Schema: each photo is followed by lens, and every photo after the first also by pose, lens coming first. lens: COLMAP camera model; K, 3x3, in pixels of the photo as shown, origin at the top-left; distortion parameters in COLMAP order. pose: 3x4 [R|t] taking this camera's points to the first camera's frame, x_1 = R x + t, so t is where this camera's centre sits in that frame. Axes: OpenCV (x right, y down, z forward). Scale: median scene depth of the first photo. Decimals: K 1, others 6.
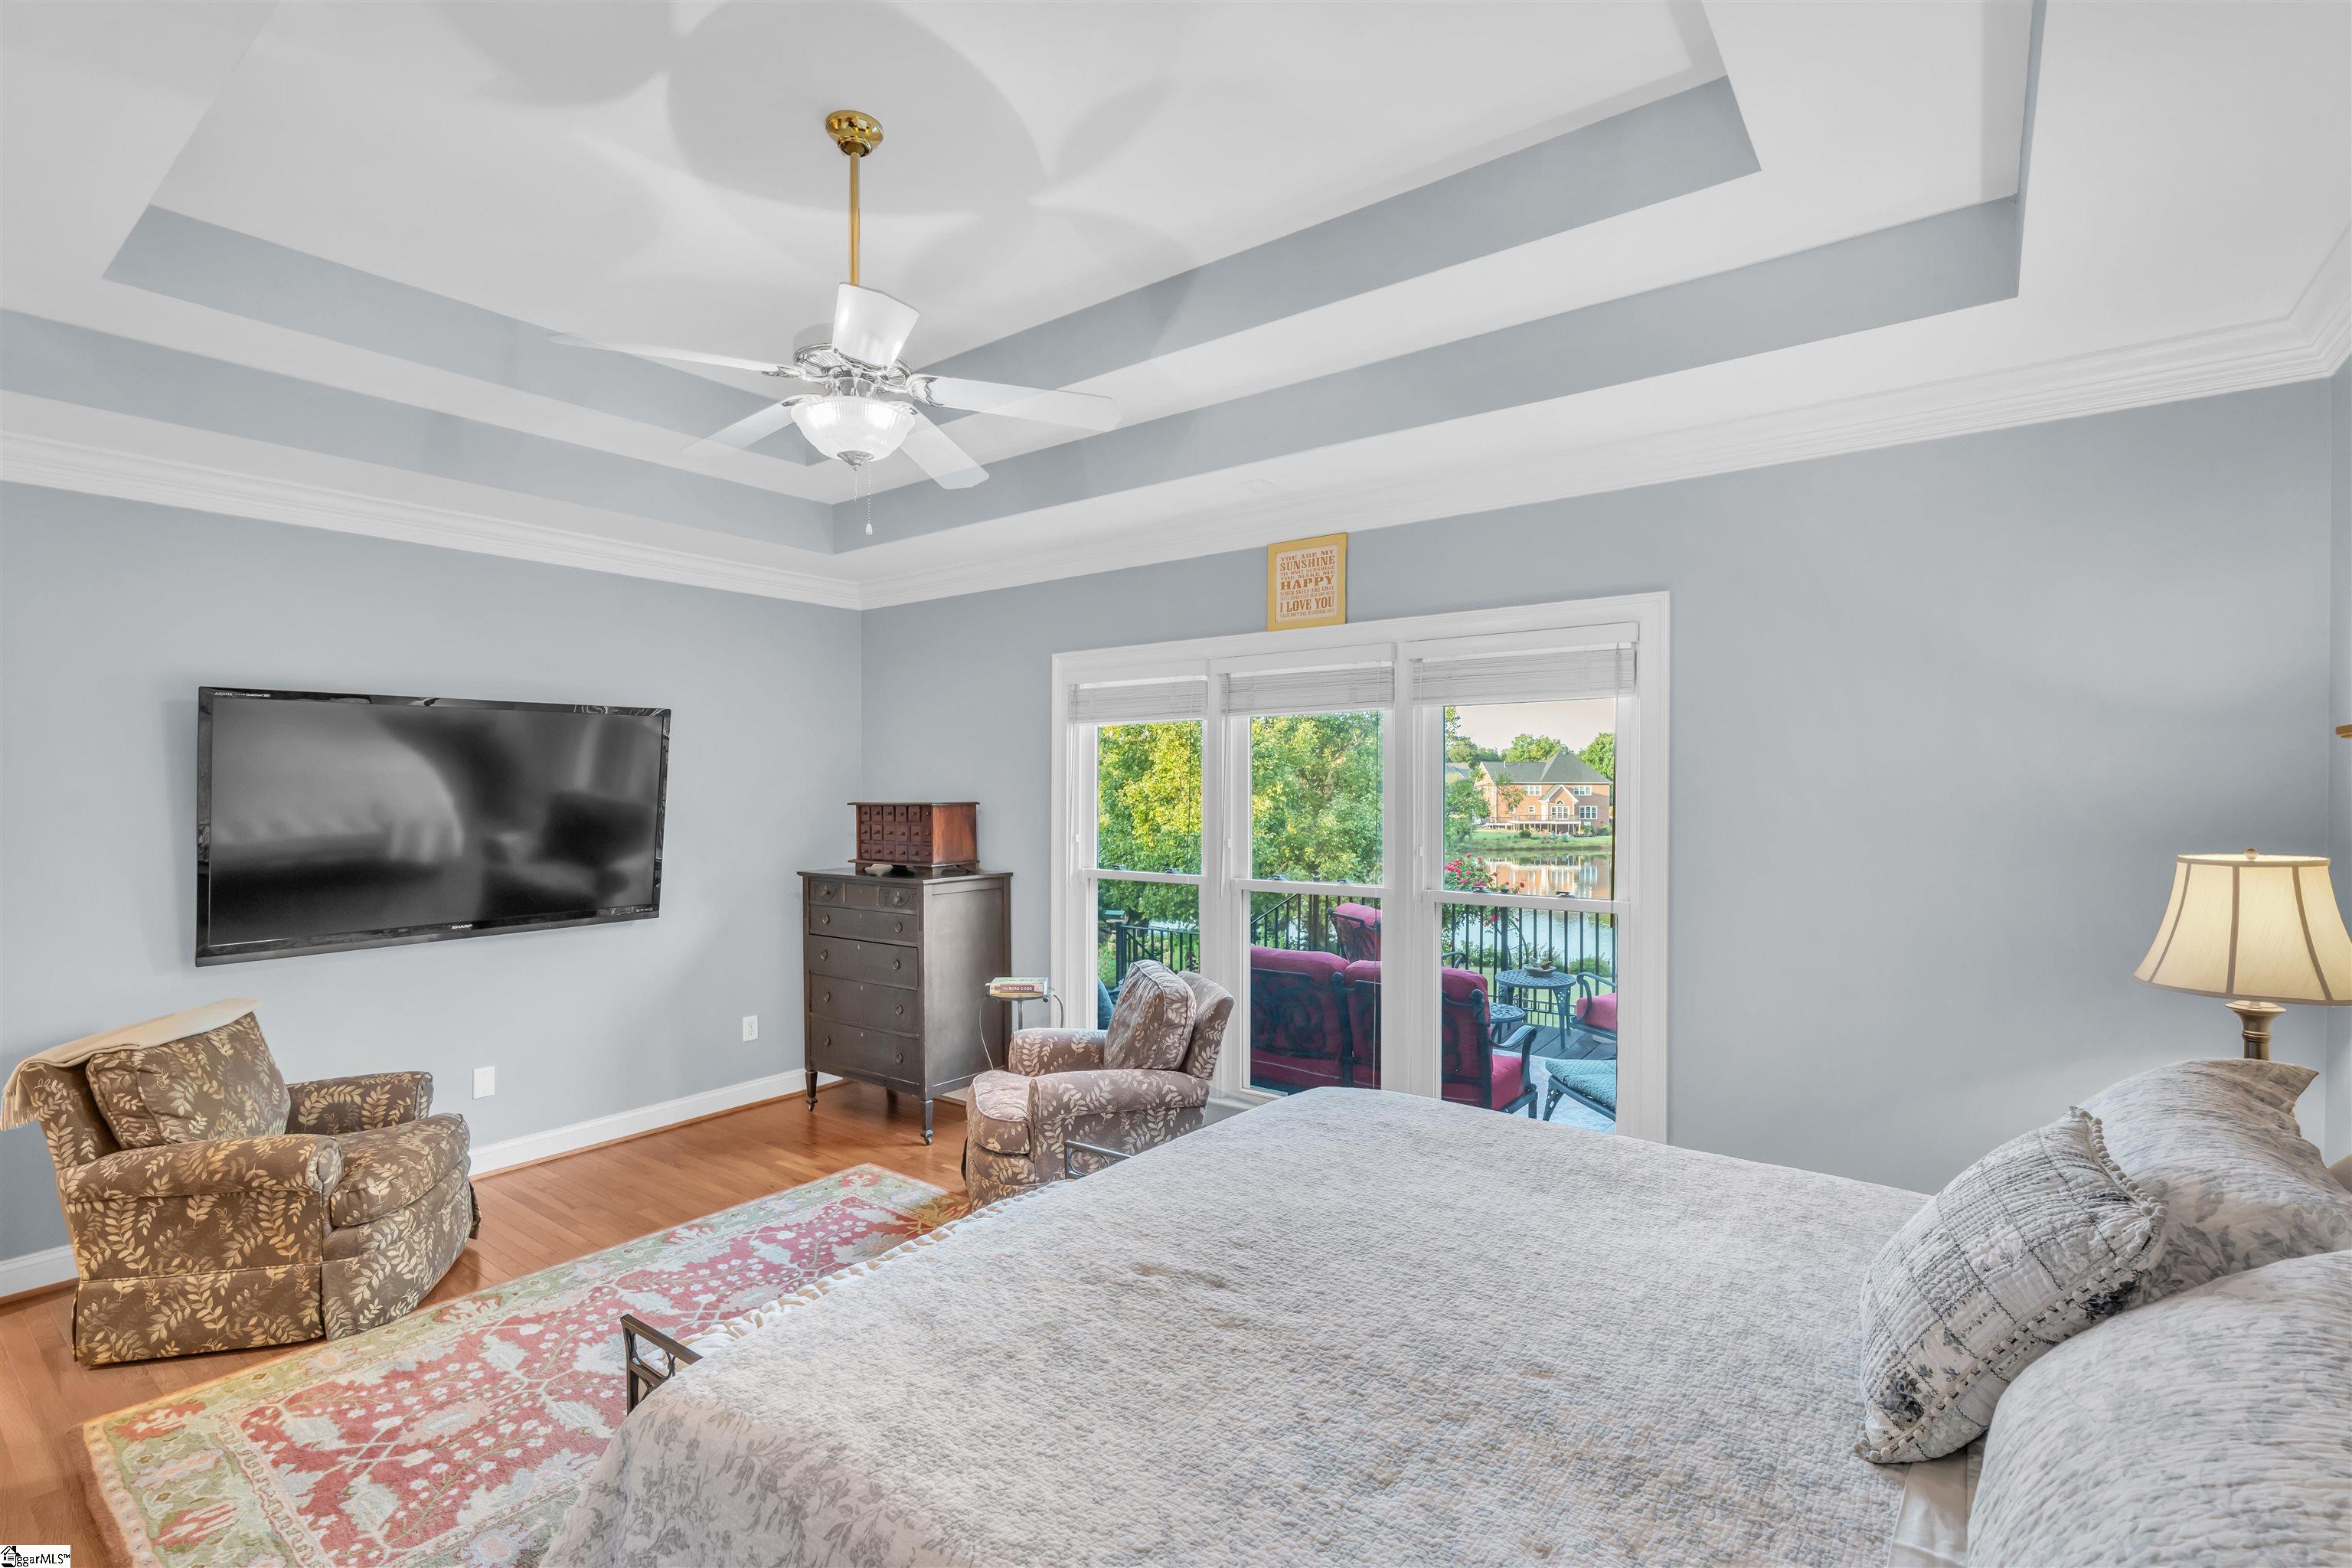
lens RADIAL K [[1064.6, 0, 1173.5], [0, 1064.6, 796.9], [0, 0, 1]] dist [0.001143, 0.000098]
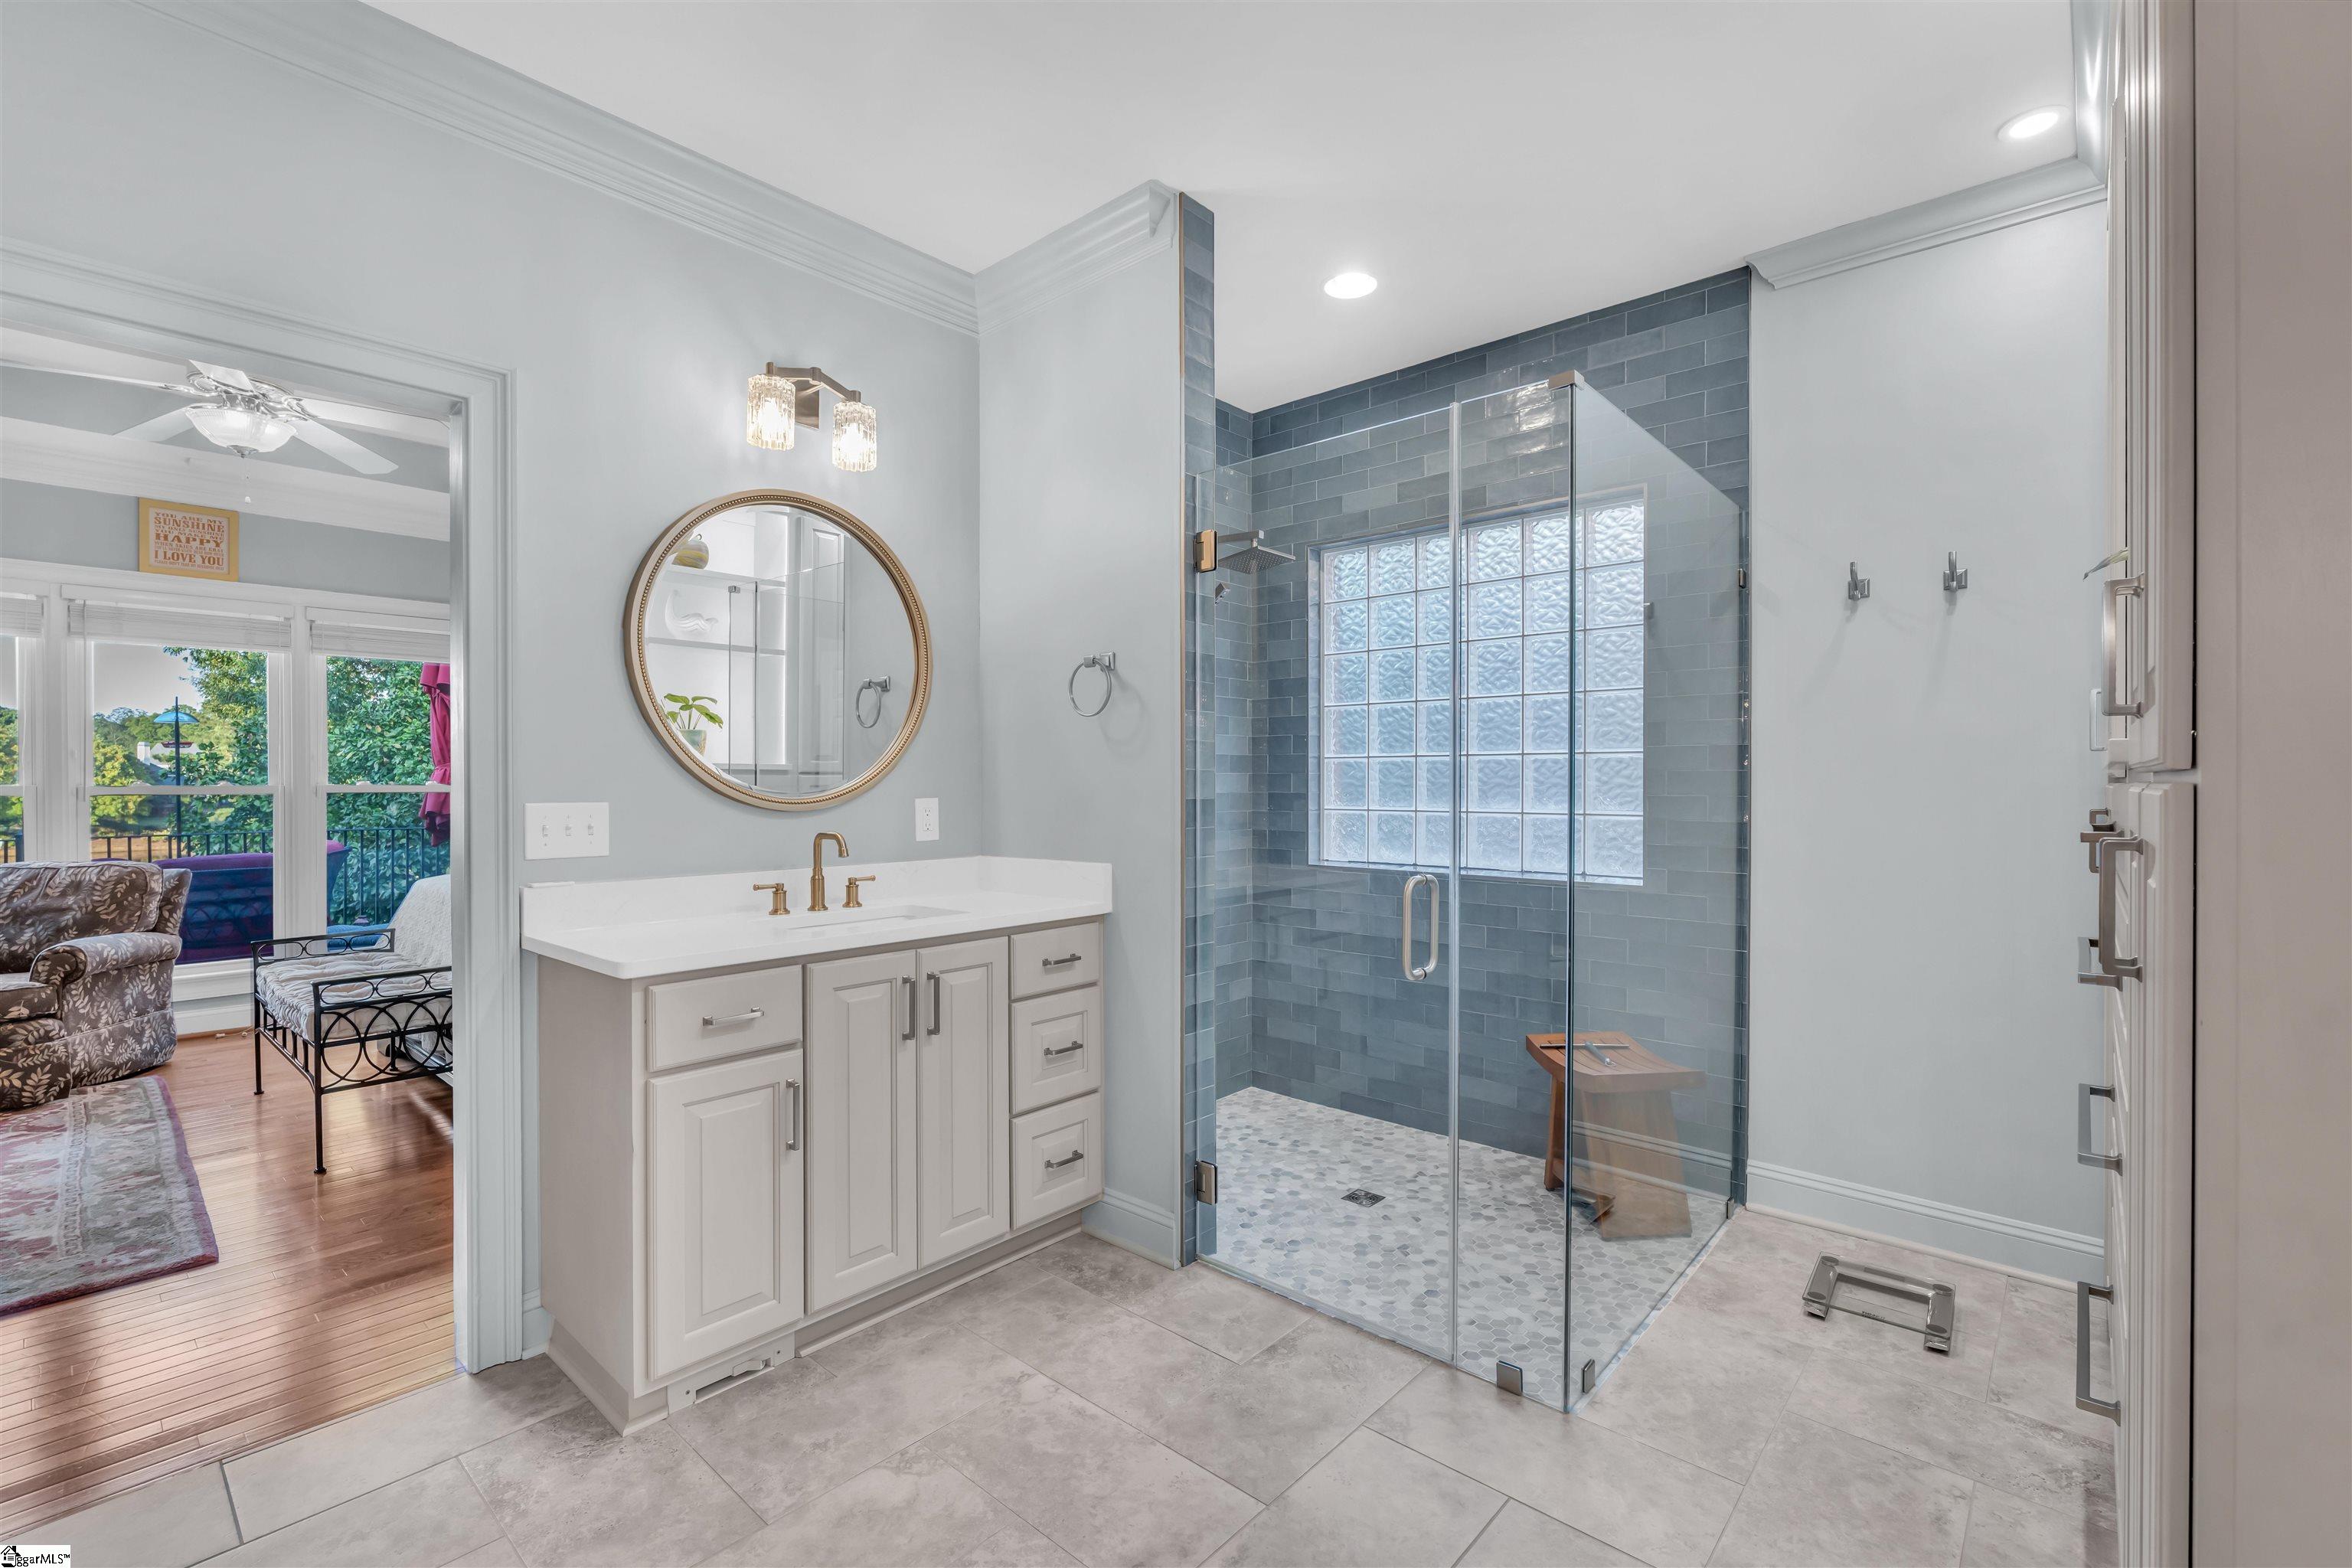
lens RADIAL K [[1030.1, 0, 1185.9], [0, 1030.1, 786.5], [0, 0, 1]] dist [-0.007169, 0.000640]
pose [[0.068113, -0.002688, 0.997674, -1.071068], [0.008700, 0.999960, 0.002100, 0.099695], [-0.997640, 0.008537, 0.068133, -0.248171]]
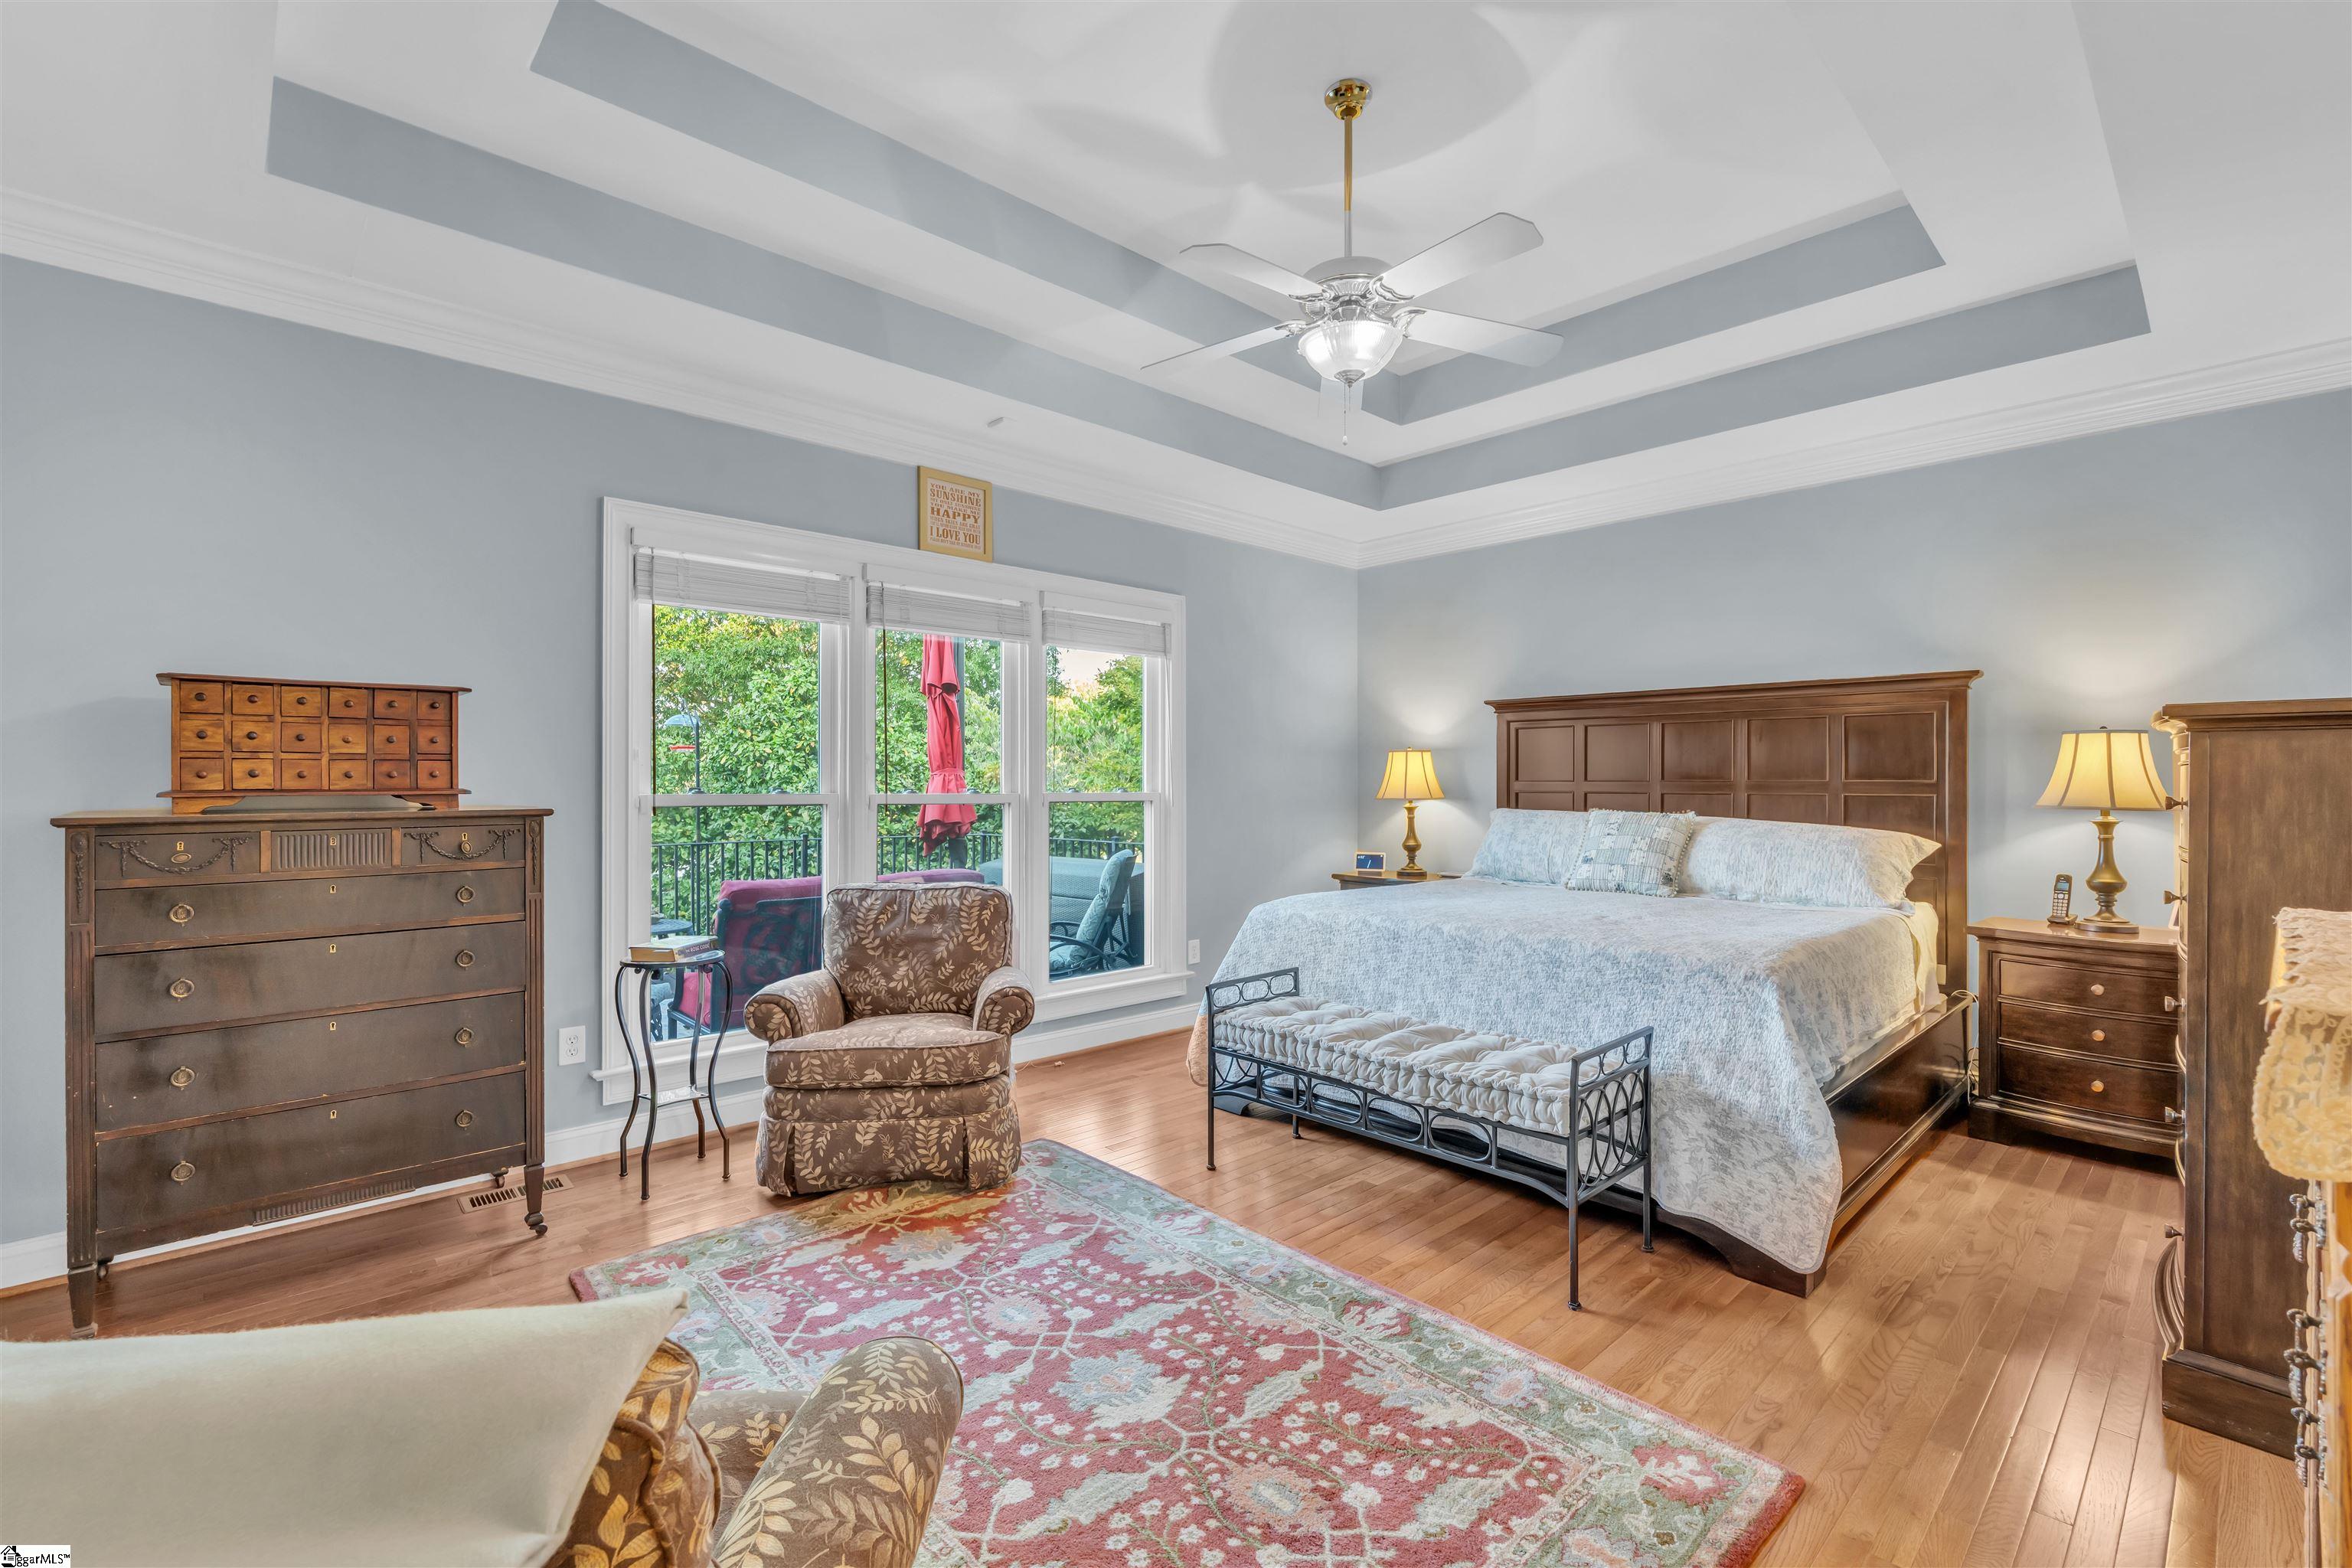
lens RADIAL K [[1030.1, 0, 1169.5], [0, 1030.1, 783.4], [0, 0, 1]] dist [-0.007169, 0.000640]
pose [[0.170206, 0.004704, 0.985397, -0.952478], [0.007186, 0.999956, -0.006015, 0.087366], [-0.985382, 0.008105, 0.170165, 0.668714]]
